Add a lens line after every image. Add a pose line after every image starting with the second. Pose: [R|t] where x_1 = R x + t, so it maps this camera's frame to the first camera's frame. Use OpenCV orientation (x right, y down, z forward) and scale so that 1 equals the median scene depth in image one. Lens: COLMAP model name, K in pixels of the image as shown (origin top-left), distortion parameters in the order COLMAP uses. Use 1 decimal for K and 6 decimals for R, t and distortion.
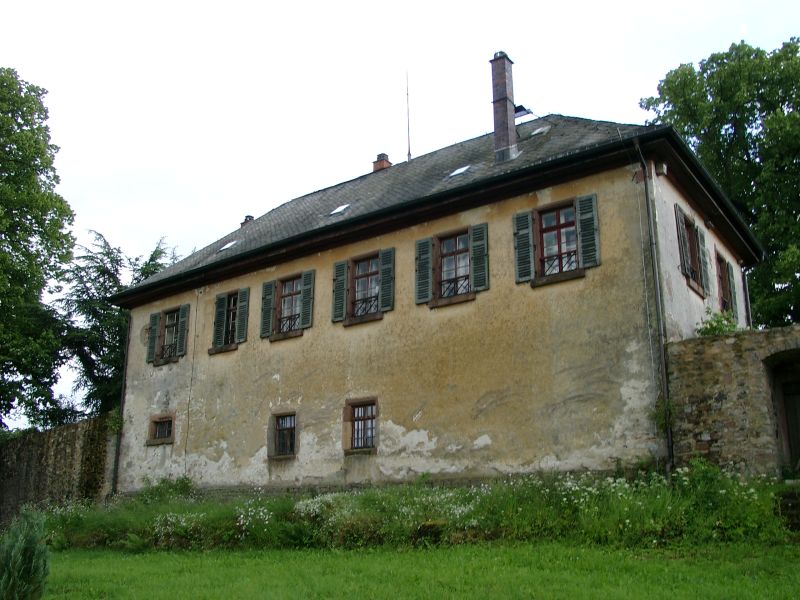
lens RADIAL K [[786.7, 0, 397.8], [0, 786.7, 299.8], [0, 0, 1]] dist [-0.089639, 0.000000]
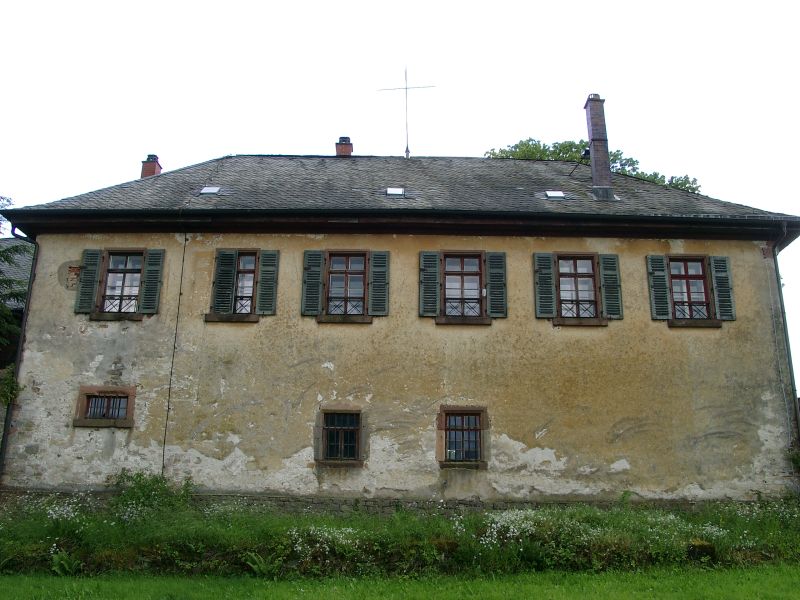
lens RADIAL K [[786.7, 0, 399.3], [0, 786.7, 304.9], [0, 0, 1]] dist [-0.089639, 0.000000]
pose [[0.795083, 0.205328, 0.570687, -0.651292], [-0.188914, 0.977982, -0.088674, 0.105550], [-0.576329, -0.037308, 0.816366, 0.306018]]
